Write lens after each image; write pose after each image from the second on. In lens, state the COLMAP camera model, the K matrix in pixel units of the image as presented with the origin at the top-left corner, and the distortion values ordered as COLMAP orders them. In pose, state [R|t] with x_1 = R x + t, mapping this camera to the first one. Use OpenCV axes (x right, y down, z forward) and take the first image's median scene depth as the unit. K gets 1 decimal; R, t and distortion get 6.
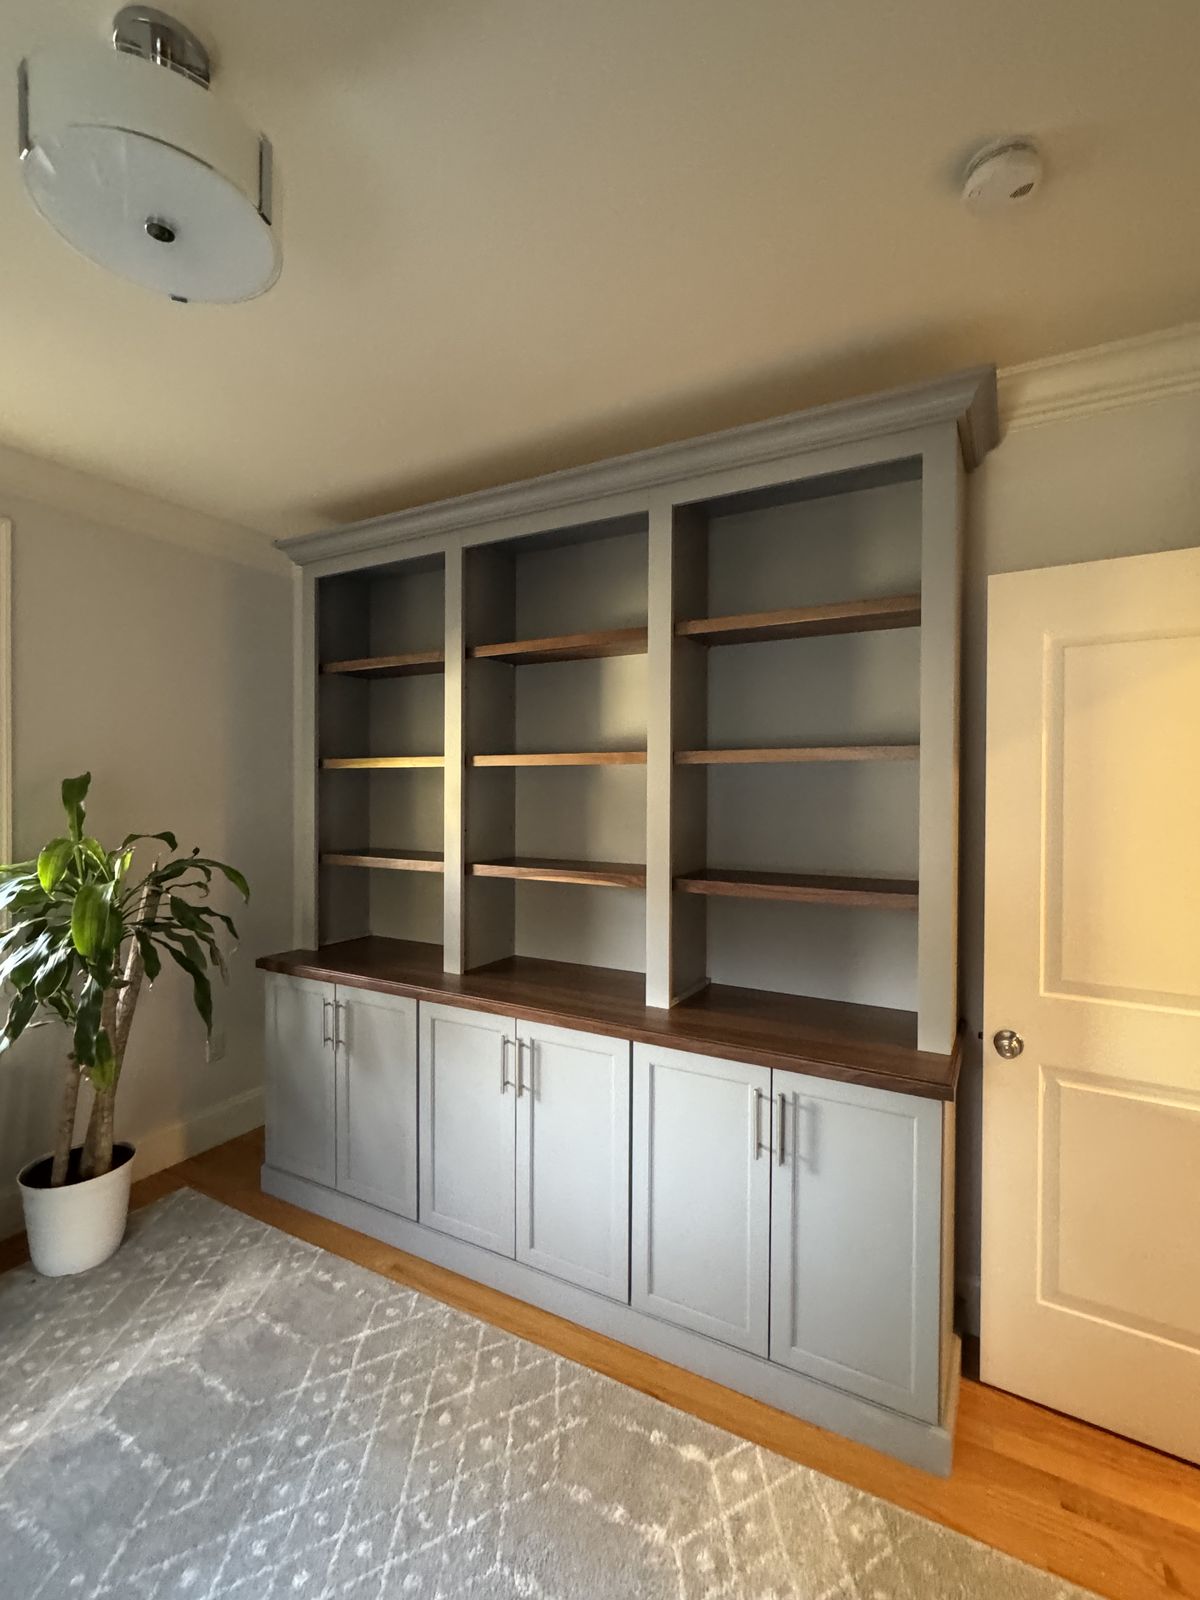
lens RADIAL K [[736.3, 0, 596.7], [0, 736.3, 797.8], [0, 0, 1]] dist [-0.005780, -0.000816]
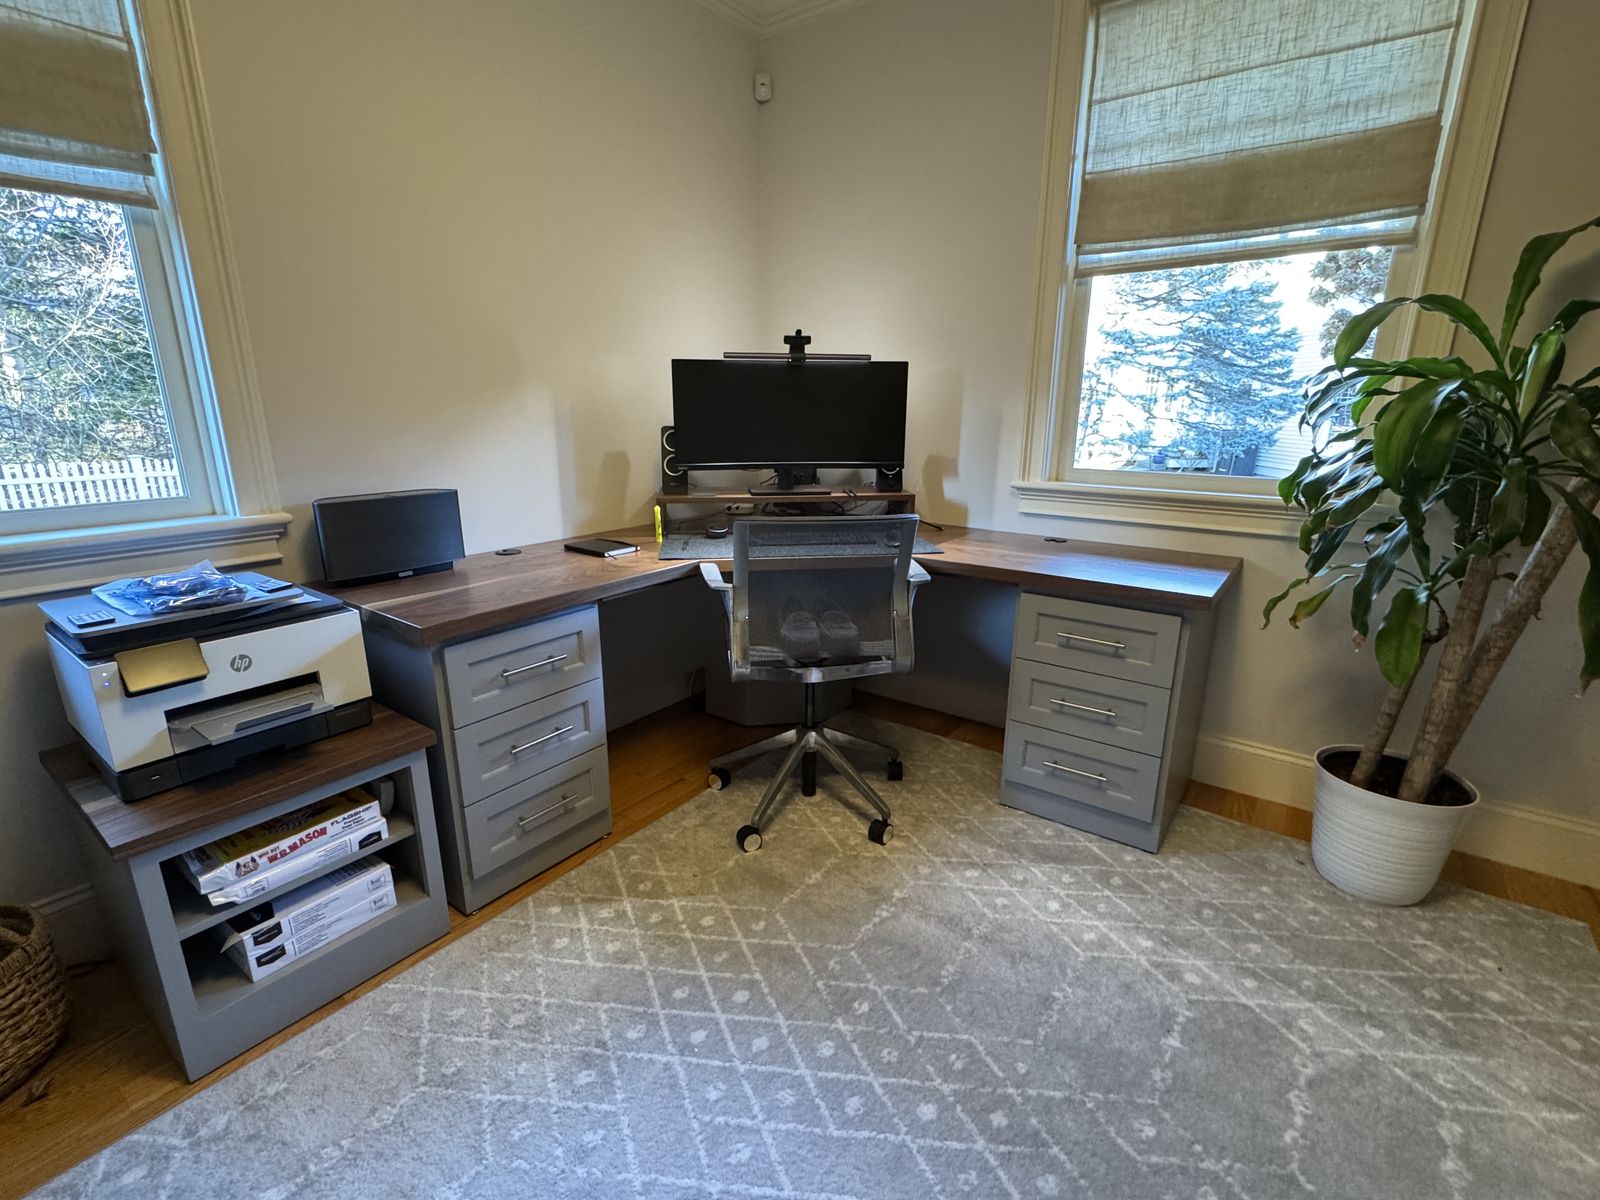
lens RADIAL K [[736.3, 0, 800.2], [0, 736.3, 599.8], [0, 0, 1]] dist [-0.005780, -0.000816]
pose [[-0.125081, 0.258358, -0.957918, 0.067135], [-0.014095, 0.964940, 0.262092, 0.152780], [0.992046, 0.046285, -0.117054, 0.546882]]
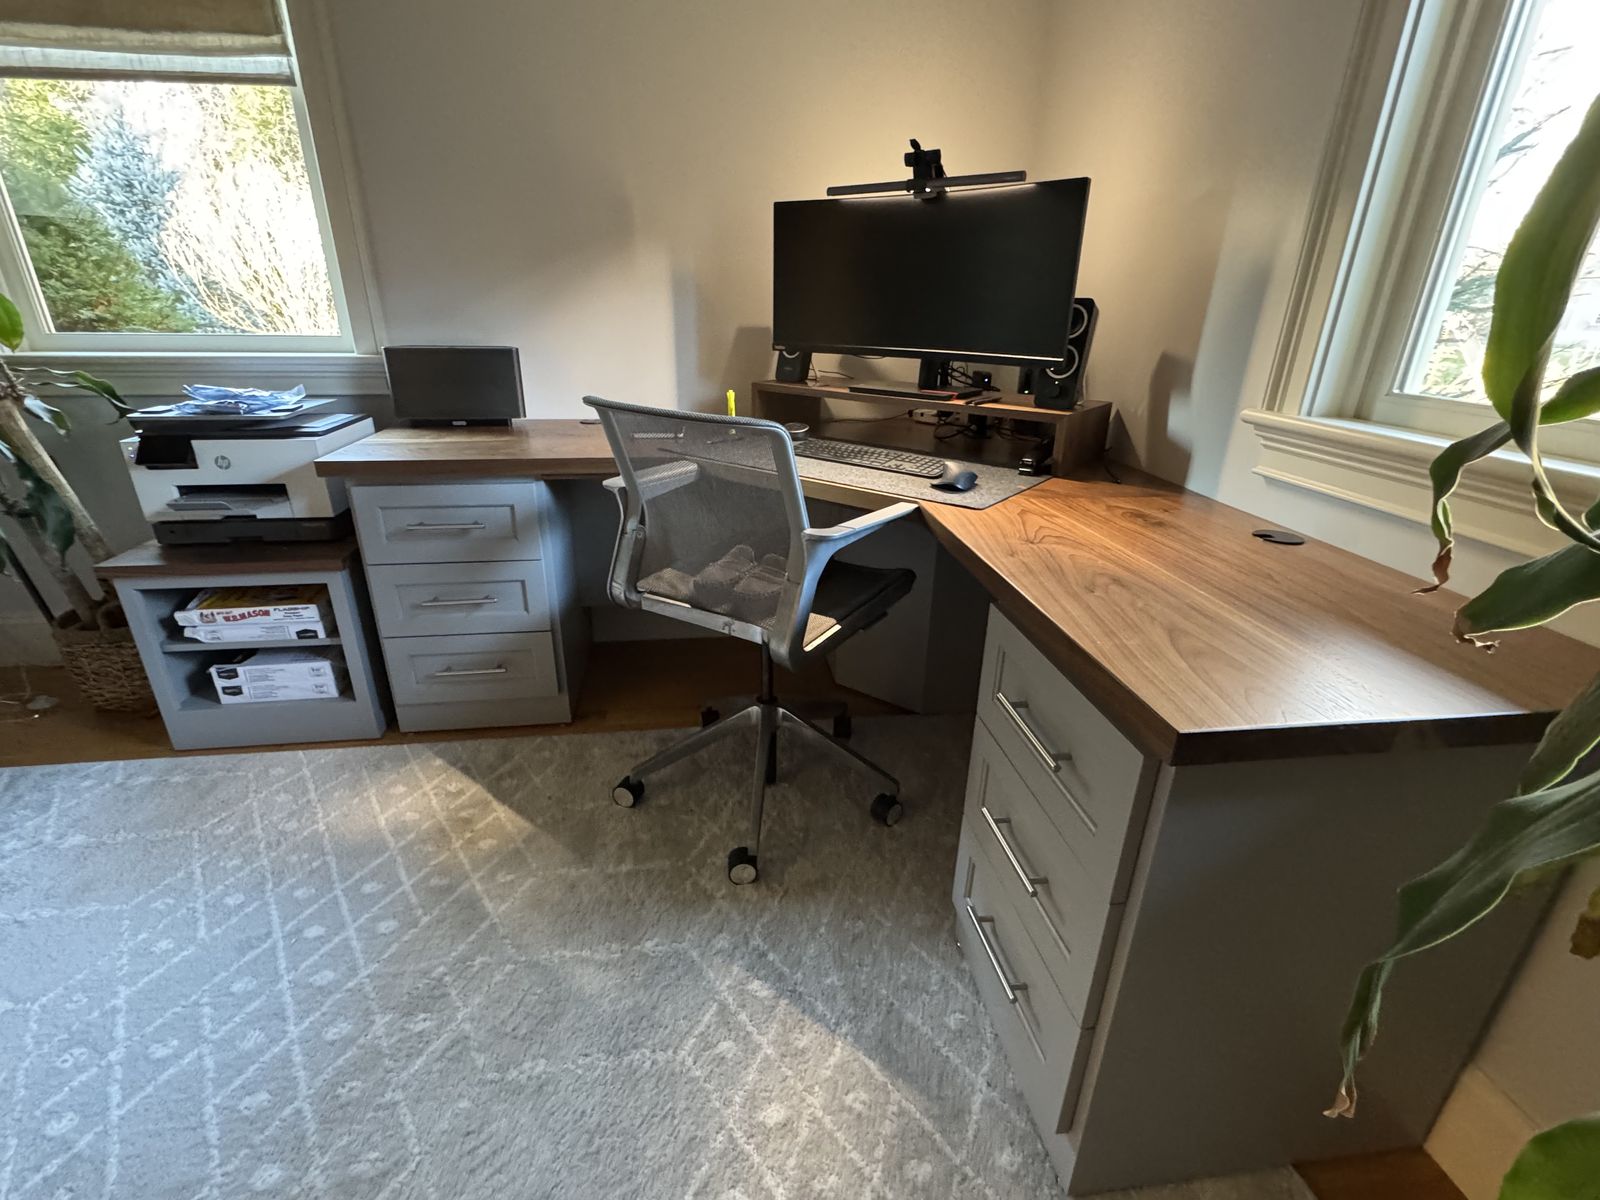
lens RADIAL K [[736.3, 0, 794.0], [0, 736.3, 602.9], [0, 0, 1]] dist [-0.005780, -0.000816]
pose [[-0.798886, 0.215132, -0.561693, -0.522534], [-0.023886, 0.921764, 0.387014, 0.198849], [0.601008, 0.322597, -0.731246, 1.037418]]
